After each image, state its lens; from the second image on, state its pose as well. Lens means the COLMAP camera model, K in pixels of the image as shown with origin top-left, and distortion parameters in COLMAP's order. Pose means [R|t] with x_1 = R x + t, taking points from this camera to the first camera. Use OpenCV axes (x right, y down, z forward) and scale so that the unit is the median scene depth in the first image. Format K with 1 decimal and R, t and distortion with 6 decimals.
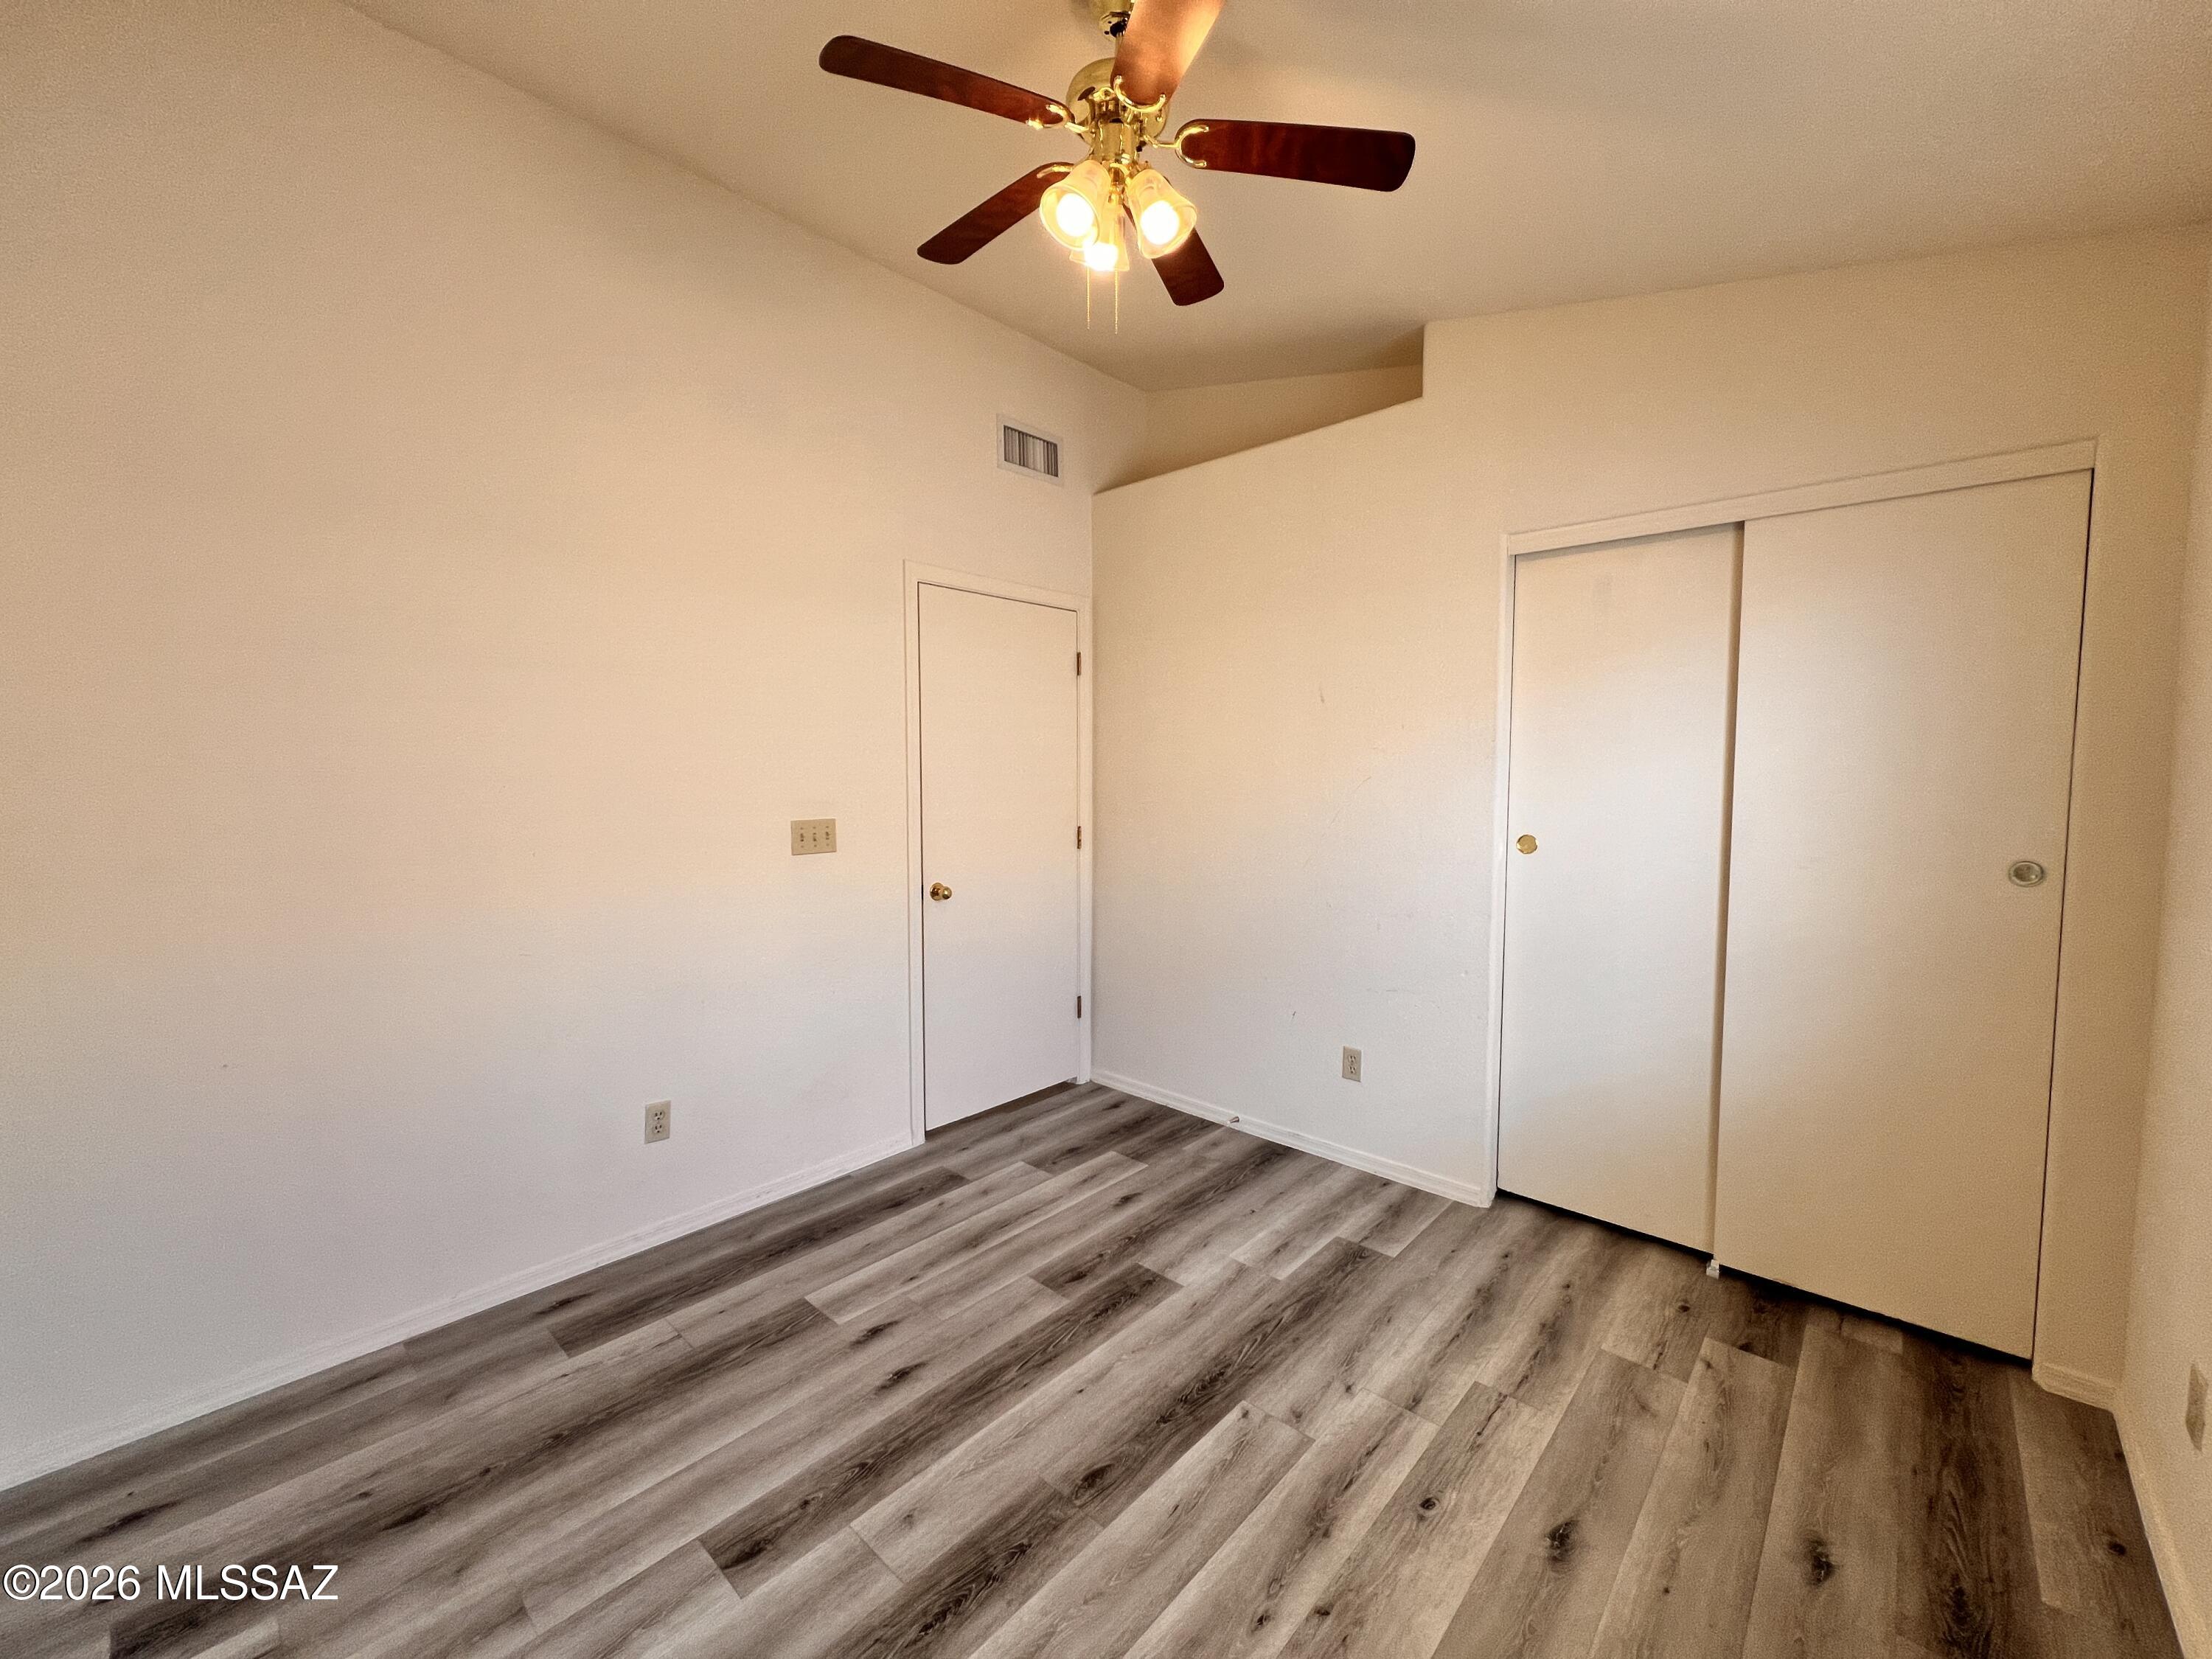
lens RADIAL K [[882.9, 0, 1104.4], [0, 882.9, 827.8], [0, 0, 1]] dist [-0.002606, 0.000830]
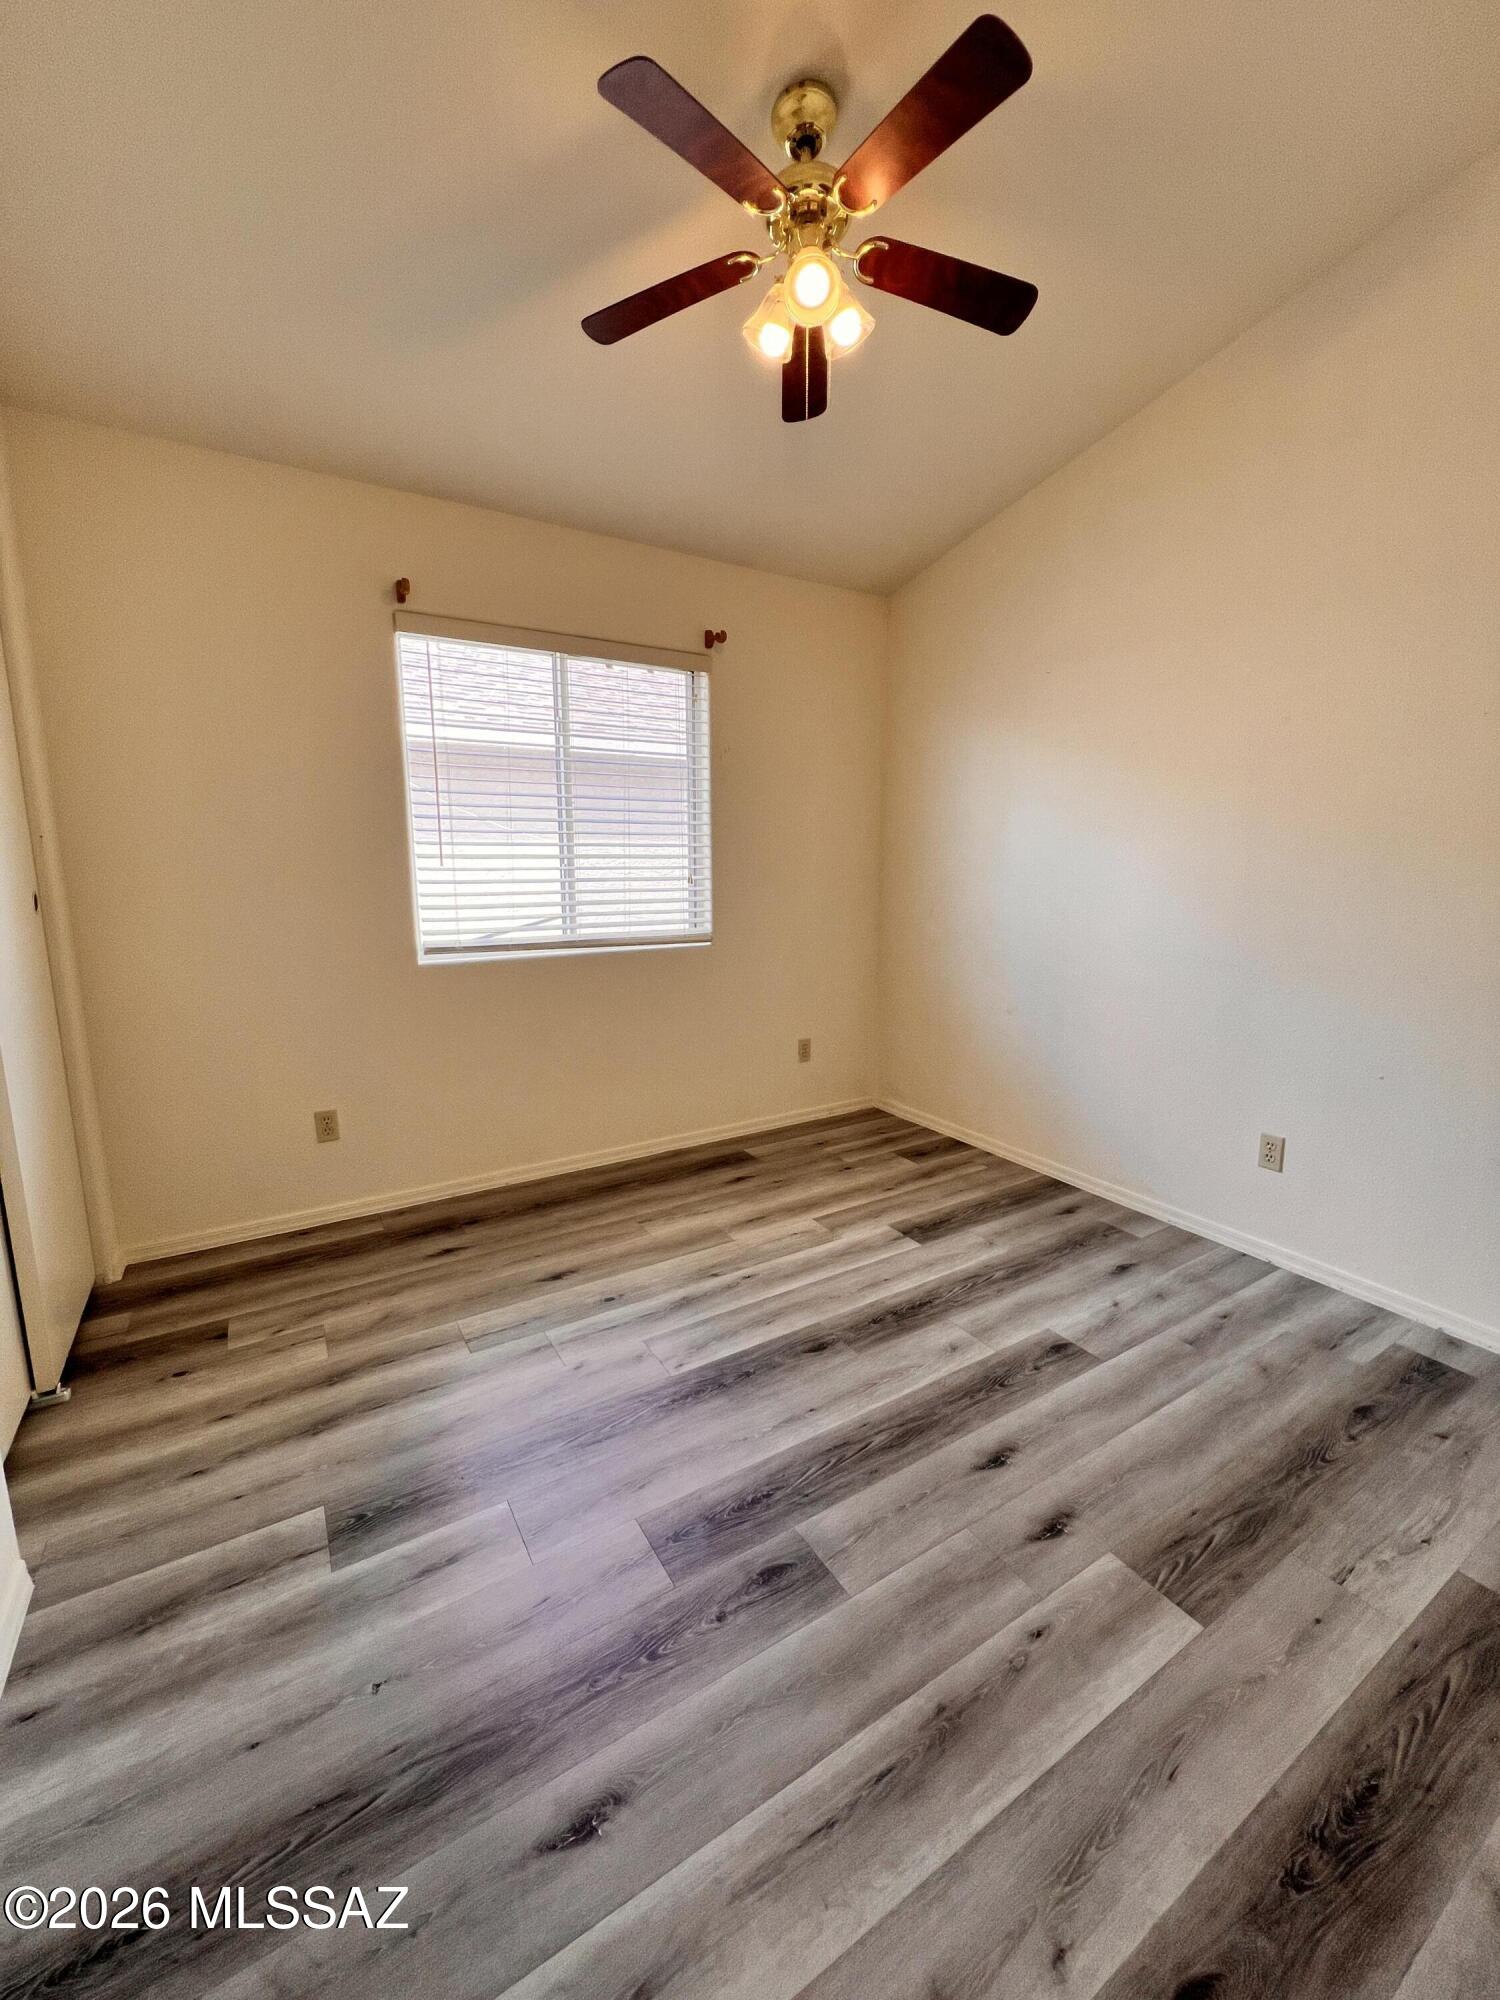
lens RADIAL K [[801.0, 0, 751.2], [0, 801.0, 999.7], [0, 0, 1]] dist [-0.001940, 0.000196]
pose [[-0.961627, -0.044939, 0.270654, -0.181115], [0.020177, 0.972239, 0.233120, -0.051930], [-0.273616, 0.229635, -0.934024, 1.686843]]
